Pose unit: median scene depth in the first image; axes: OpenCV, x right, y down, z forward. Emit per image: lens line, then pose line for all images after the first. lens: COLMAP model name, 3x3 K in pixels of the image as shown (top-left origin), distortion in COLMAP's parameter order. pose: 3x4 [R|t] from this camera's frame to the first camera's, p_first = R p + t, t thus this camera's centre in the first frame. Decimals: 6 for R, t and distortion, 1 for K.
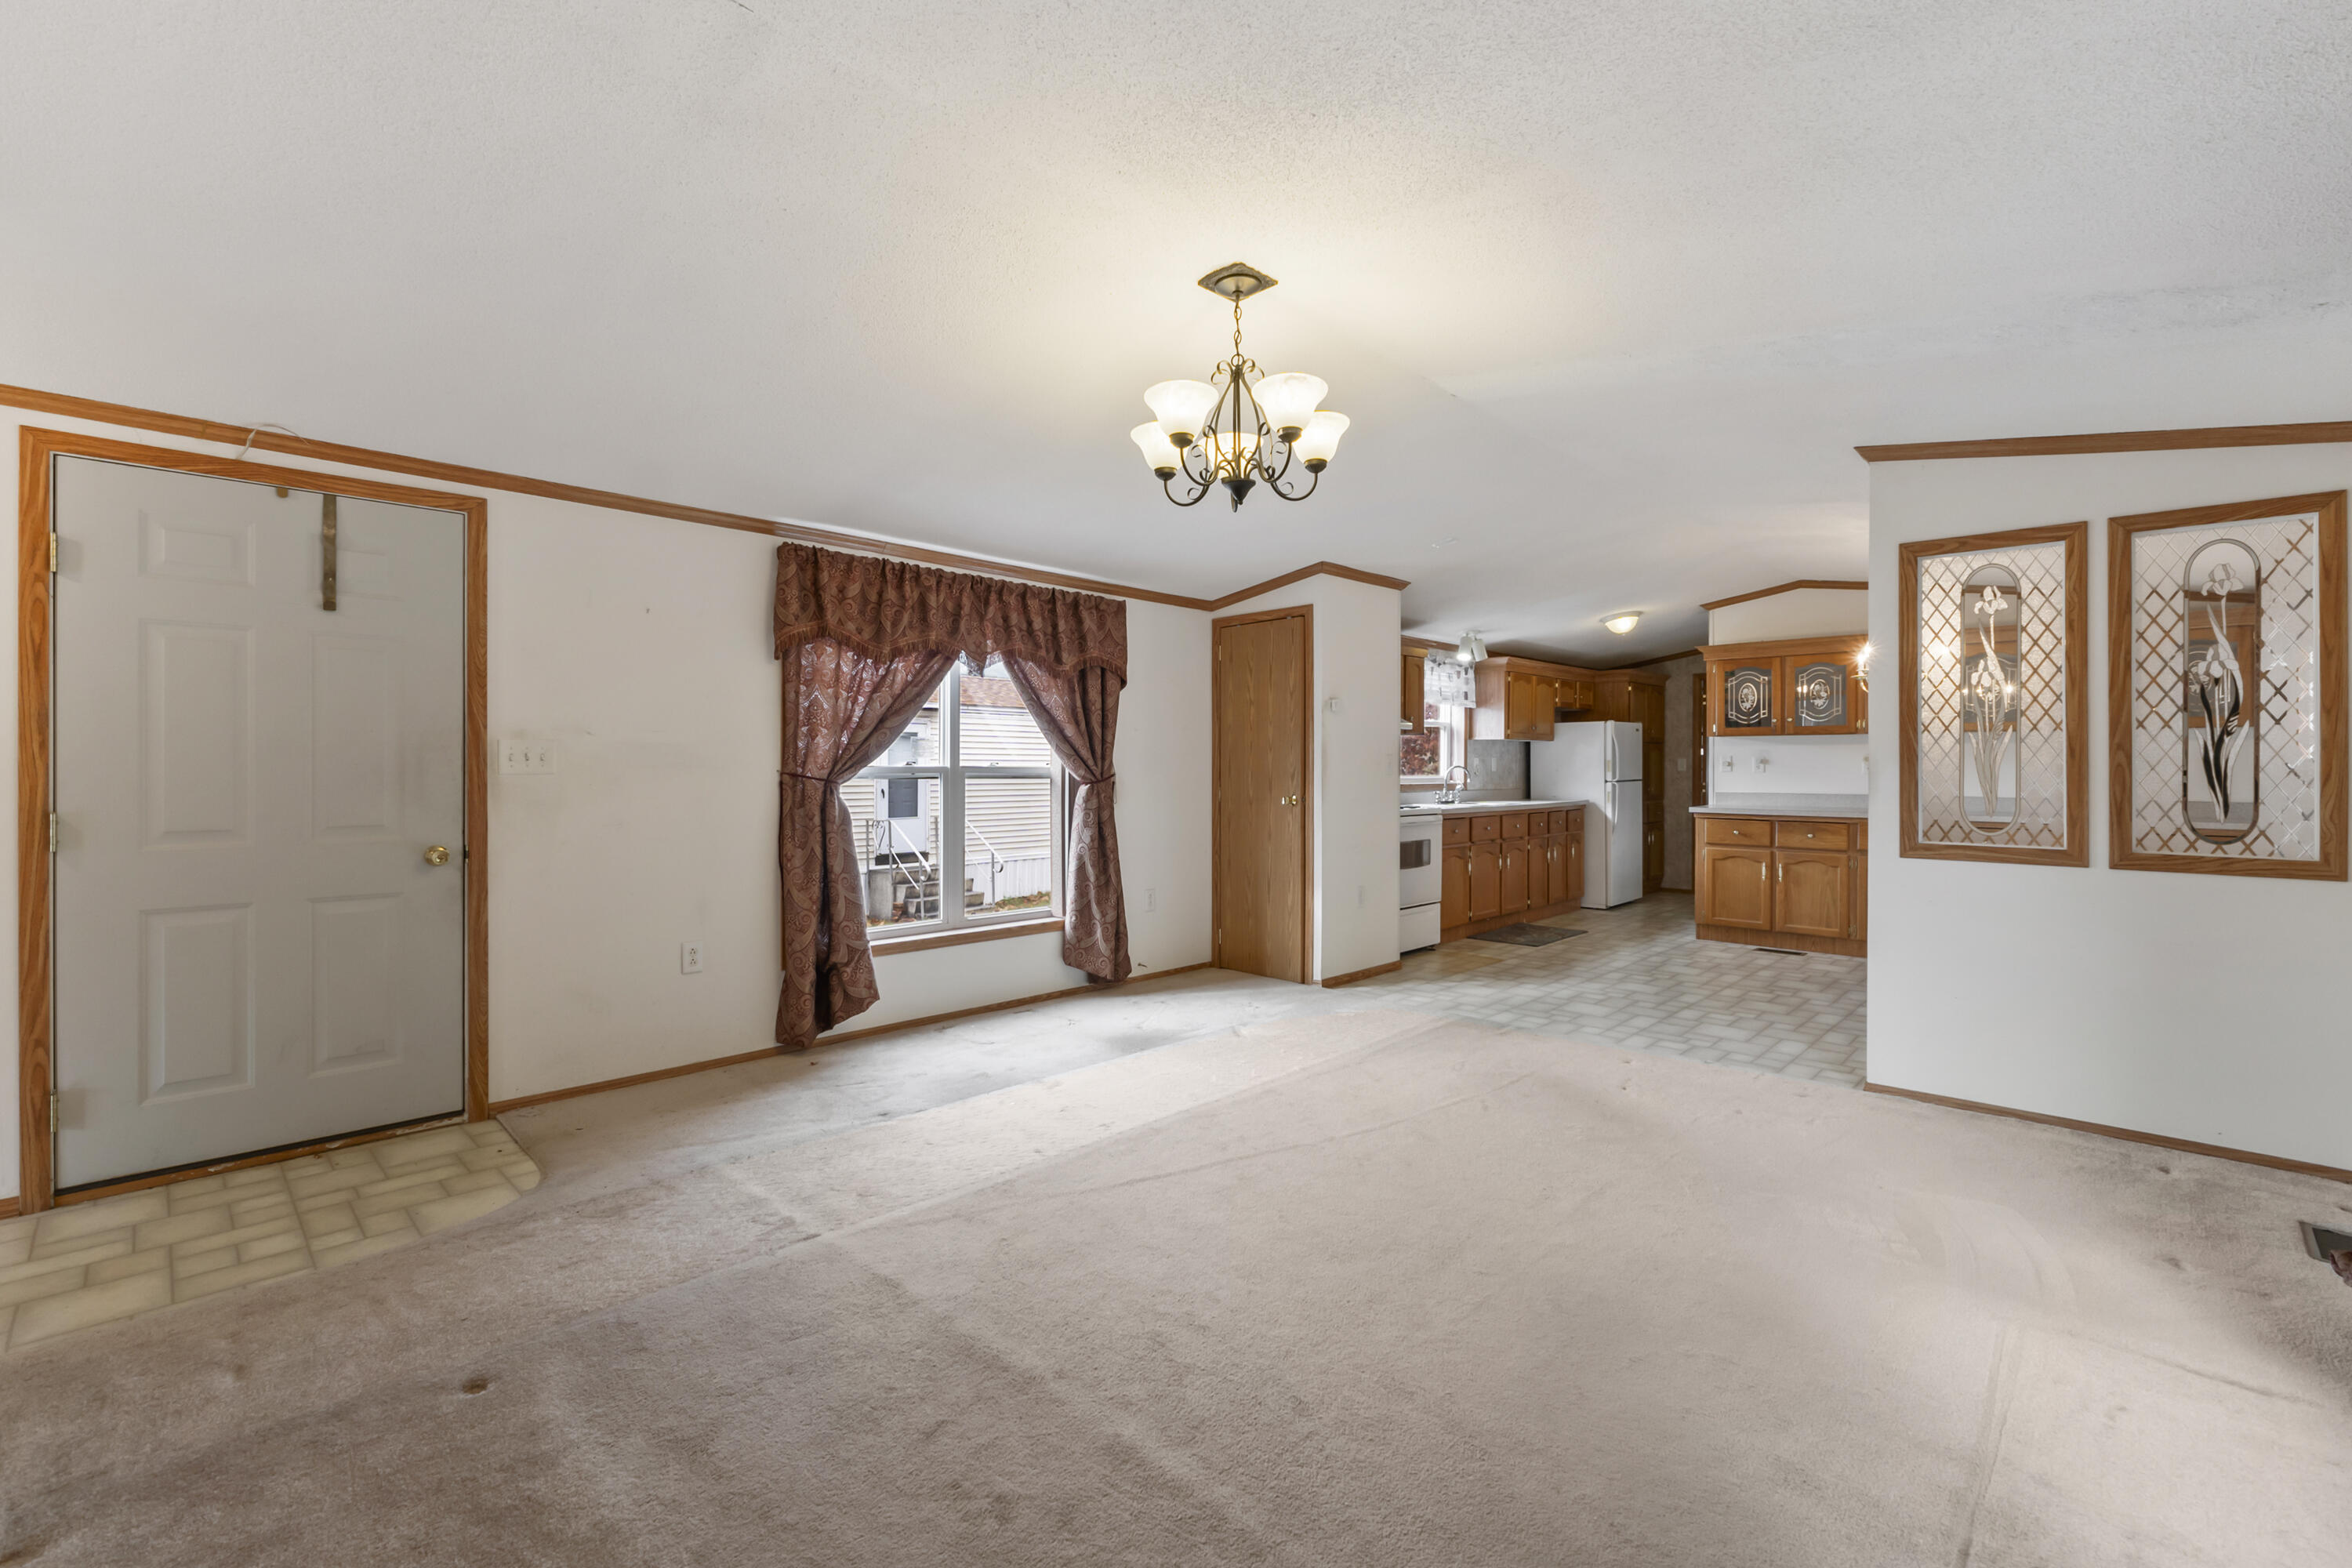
lens RADIAL K [[991.5, 0, 1188.1], [0, 991.5, 766.9], [0, 0, 1]] dist [-0.007338, -0.000773]
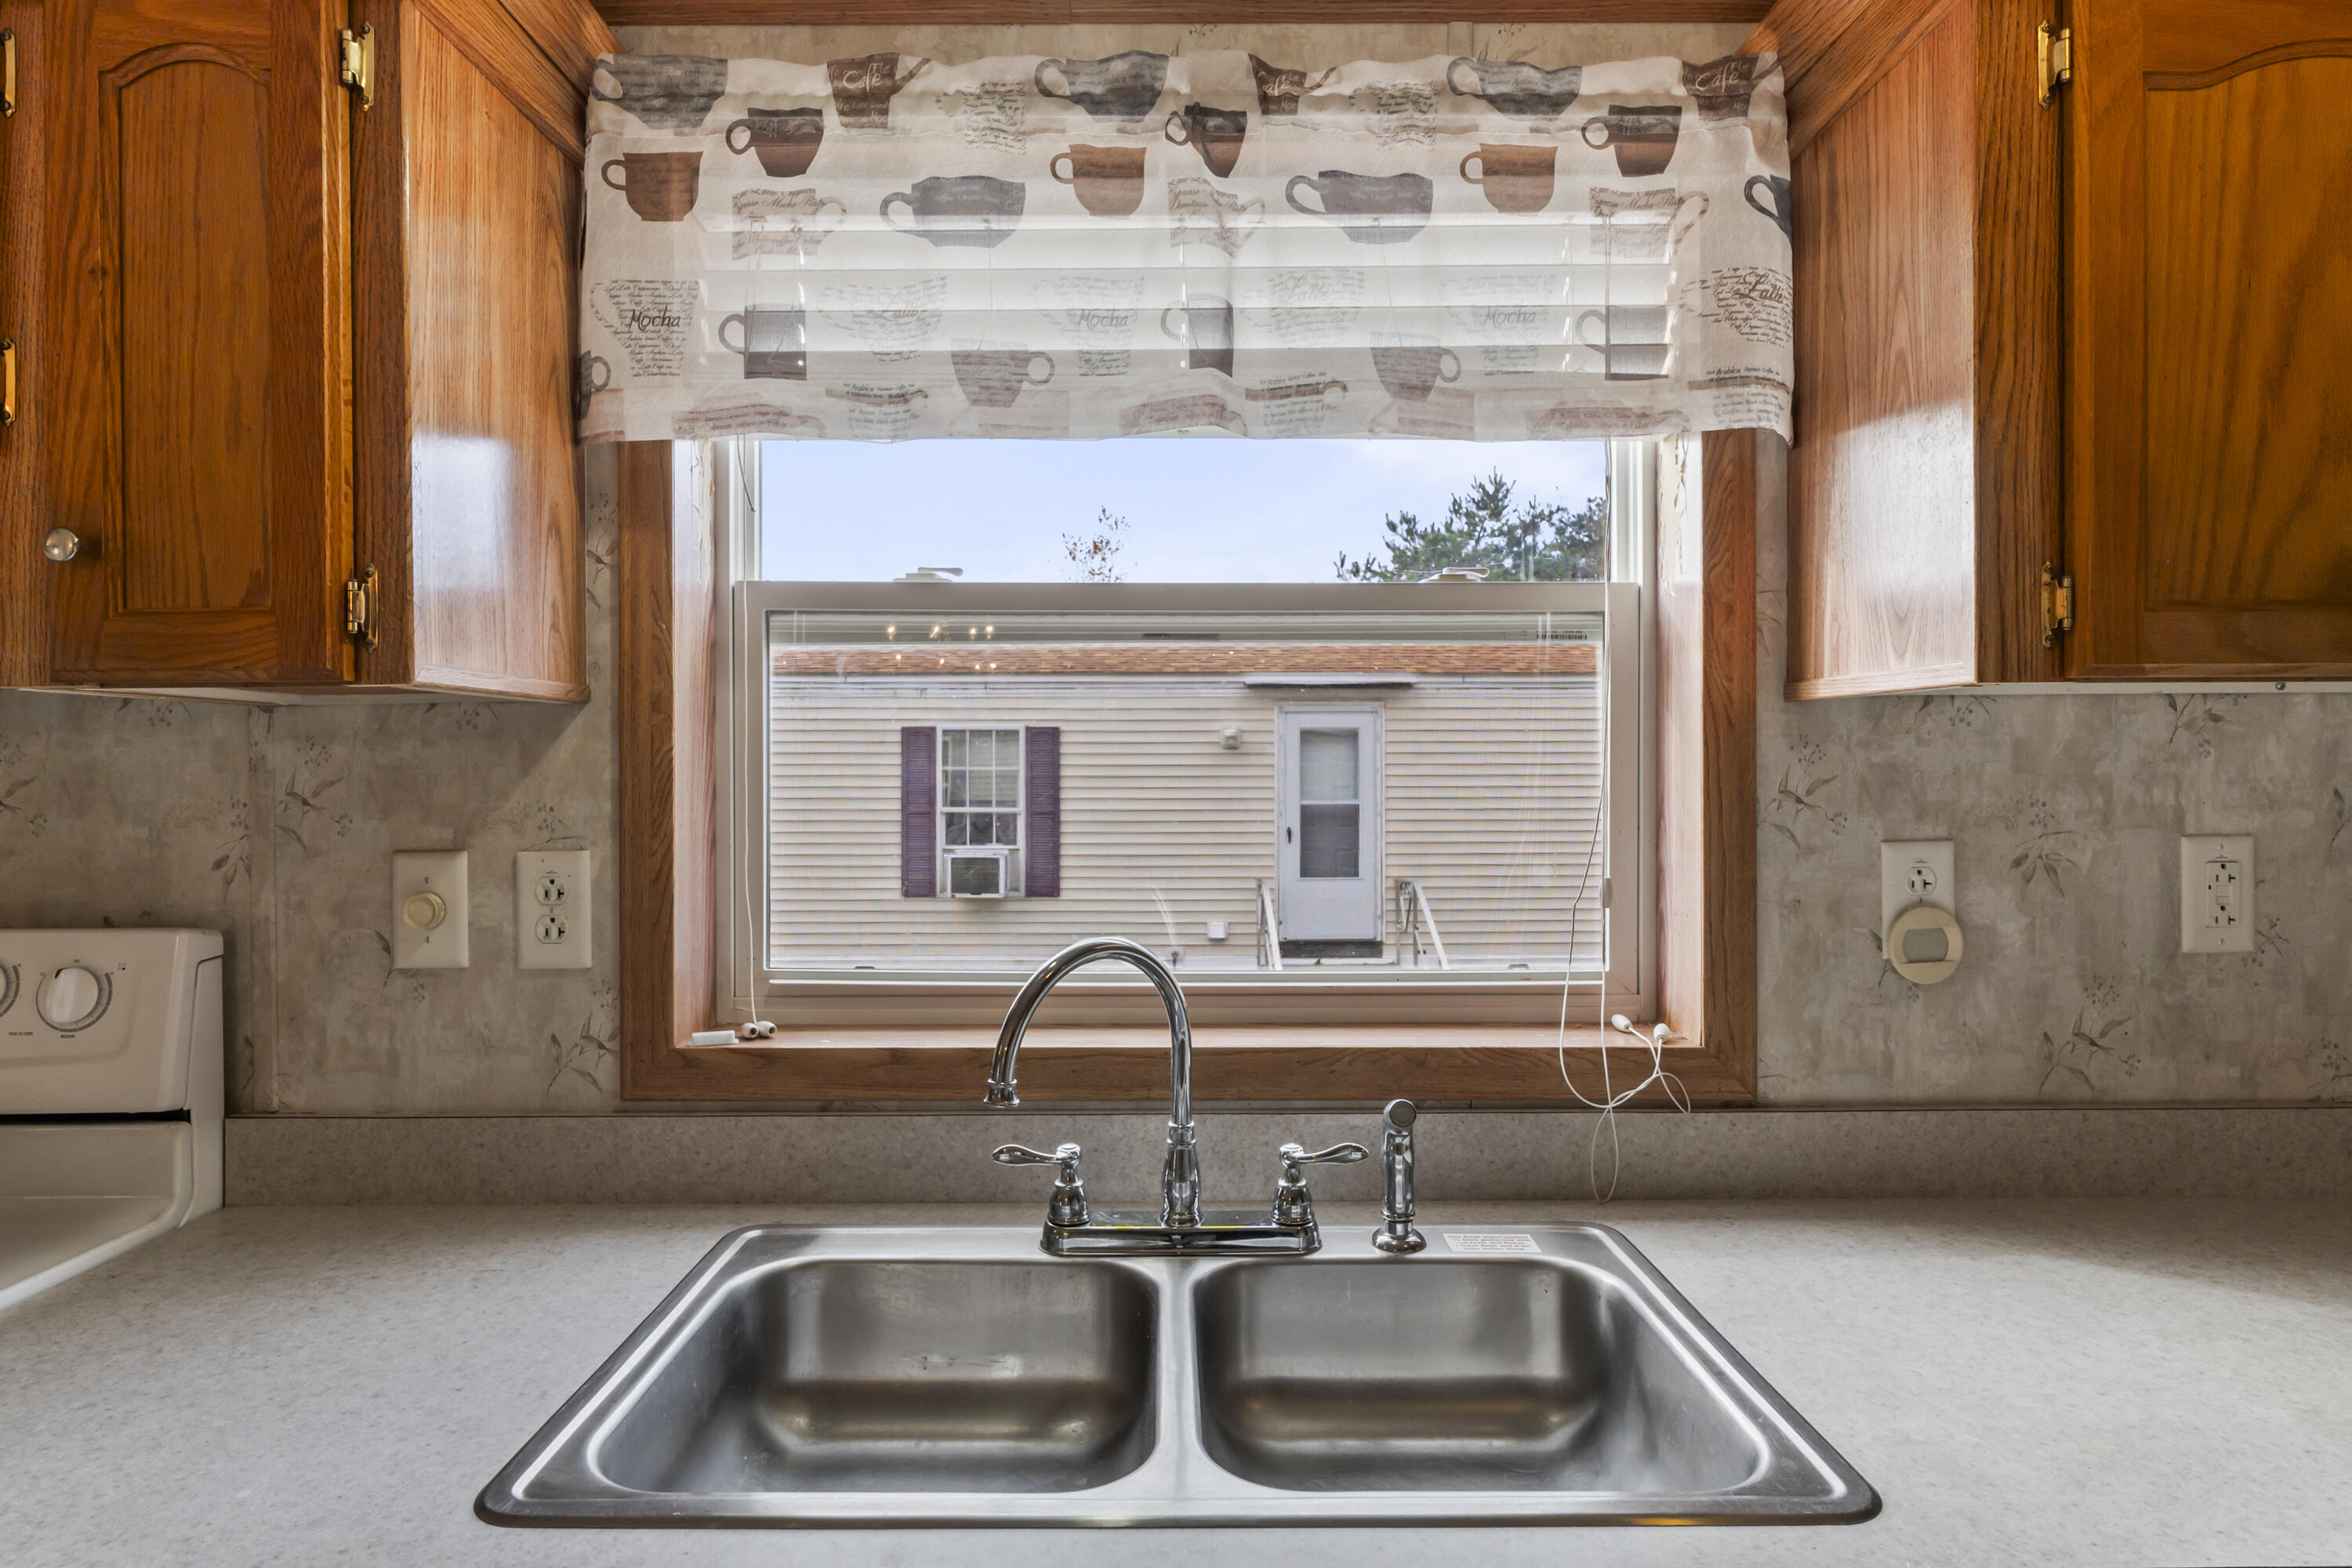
lens RADIAL K [[1256.6, 0, 1173.9], [0, 1256.6, 768.5], [0, 0, 1]] dist [-0.005572, -0.000522]
pose [[0.691860, -0.007419, -0.721993, 0.374044], [0.005506, 0.999972, -0.005000, -0.020562], [0.722010, -0.000516, 0.691882, 0.905622]]
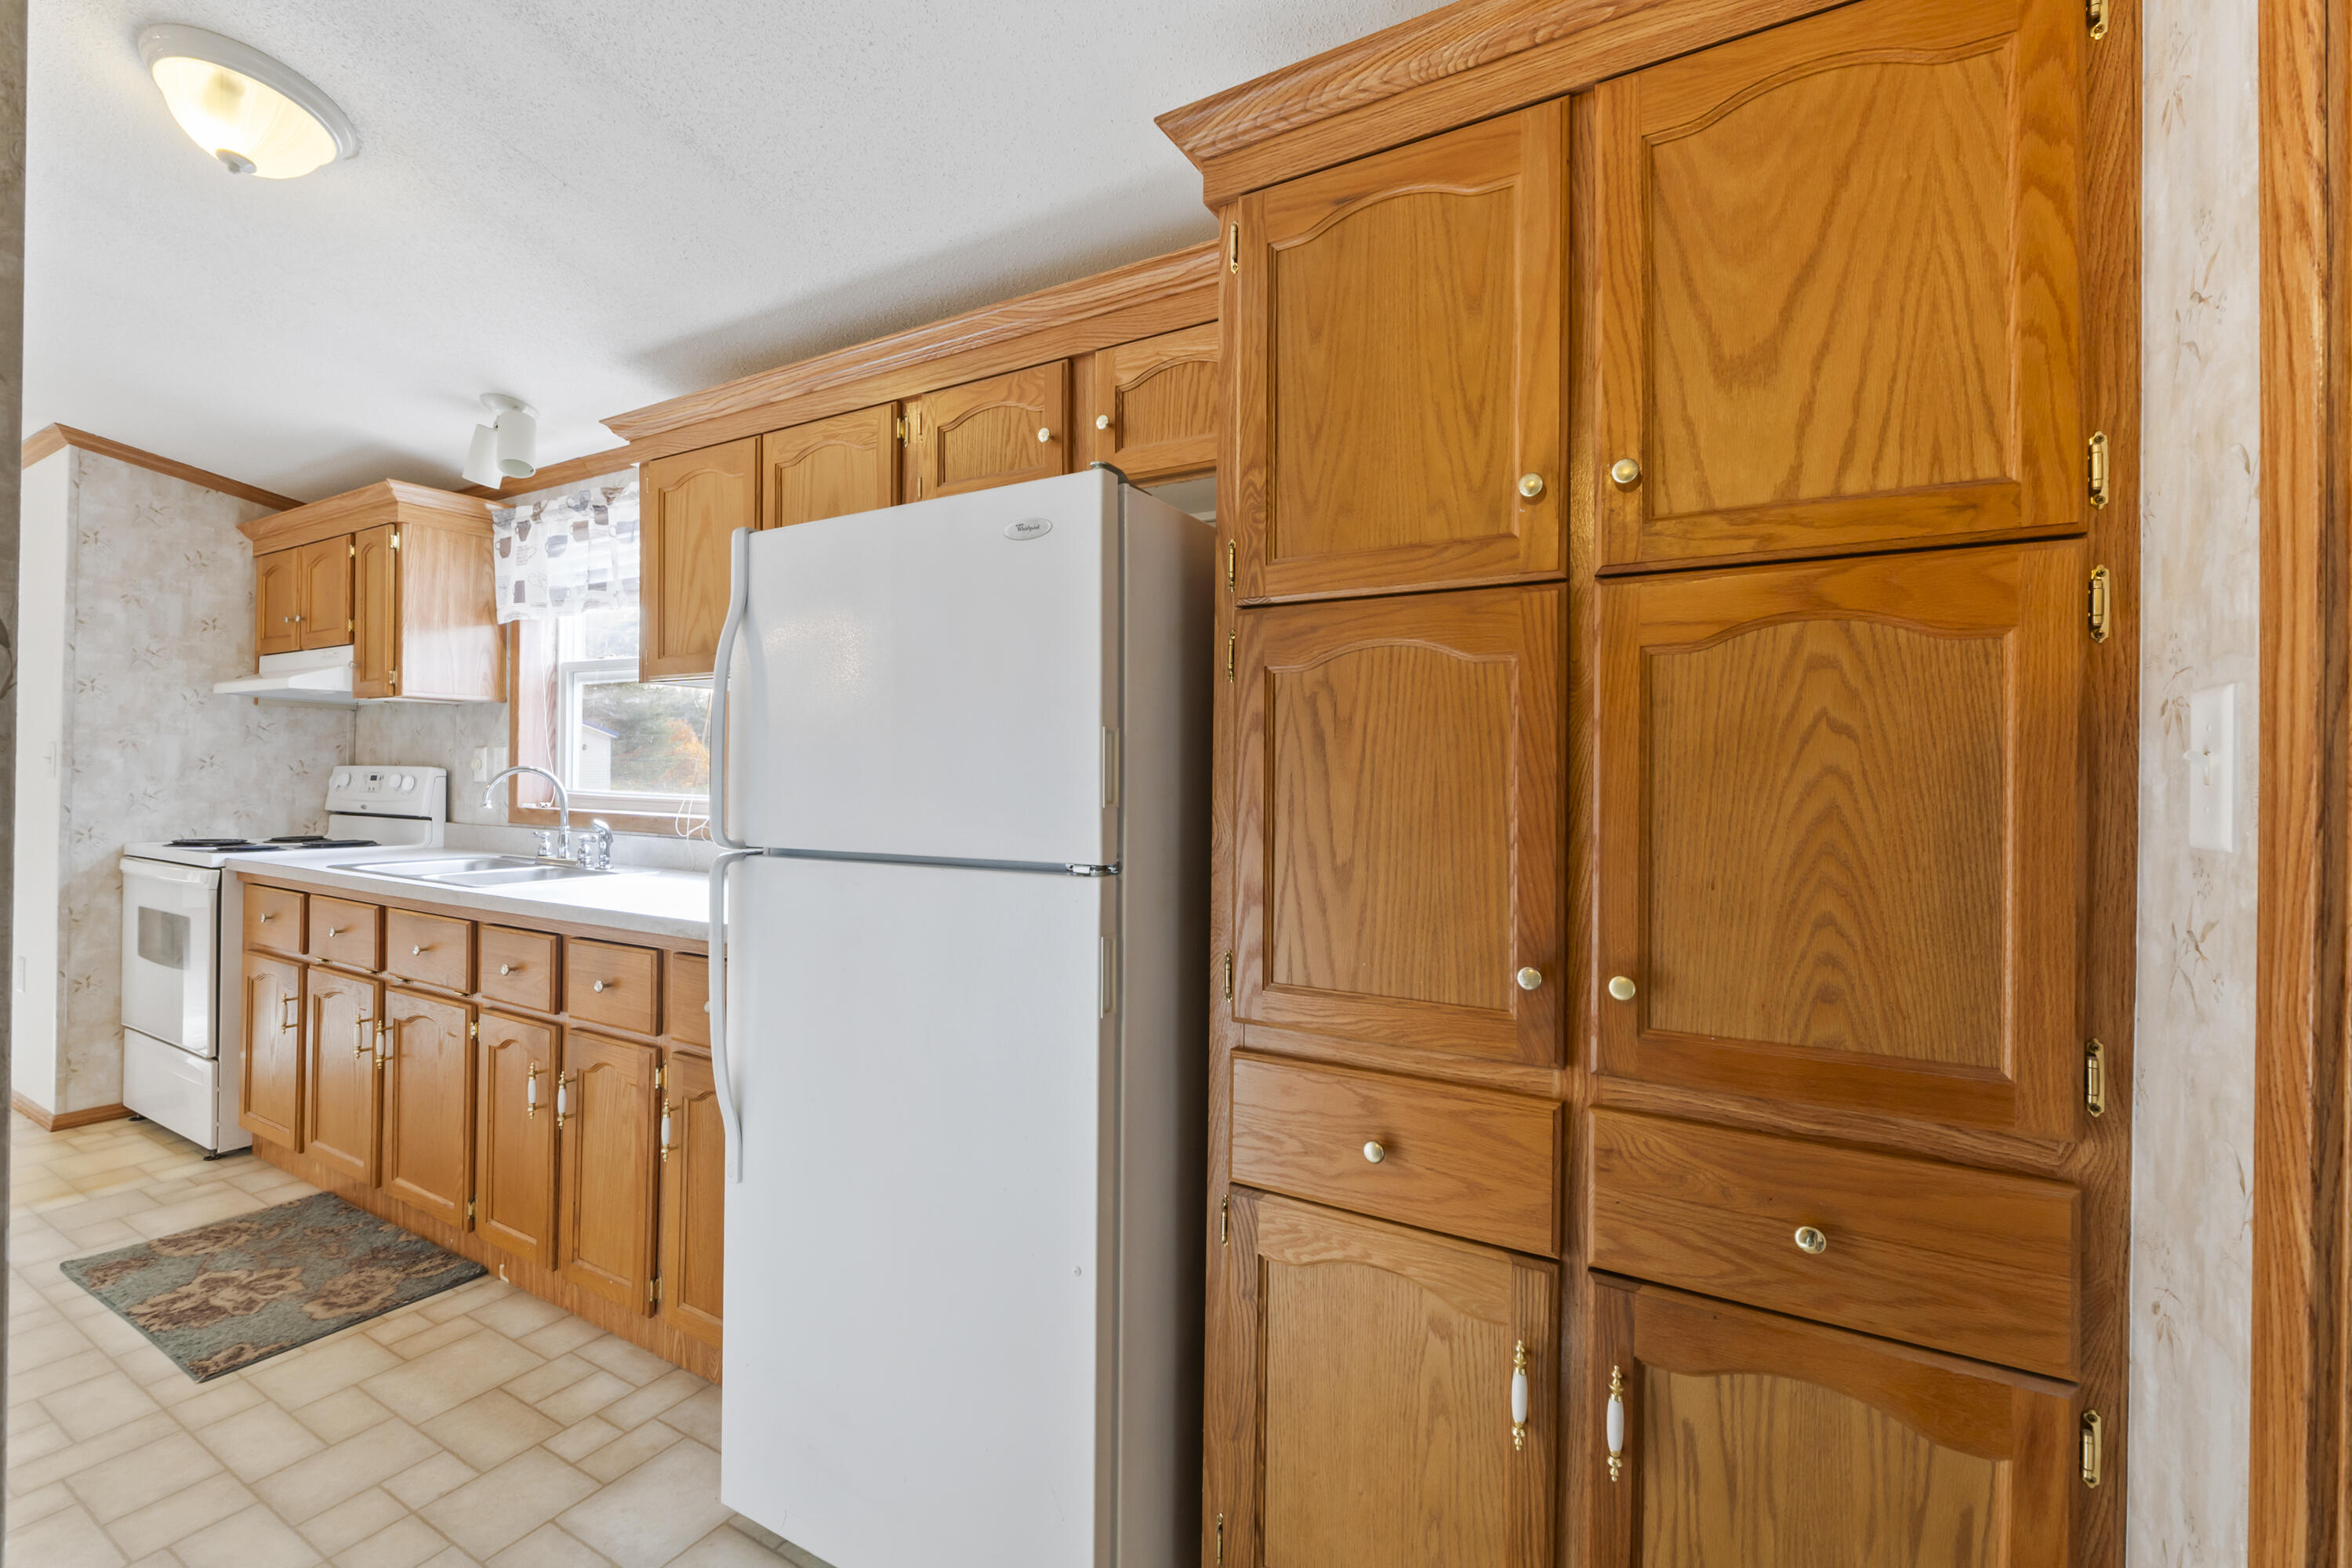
lens RADIAL K [[991.5, 0, 1181.3], [0, 991.5, 777.3], [0, 0, 1]] dist [-0.007338, -0.000773]
pose [[0.248099, 0.001613, -0.968733, 0.703946], [-0.012823, 0.999916, -0.001619, -0.000004], [0.968650, 0.012823, 0.248099, 1.152312]]
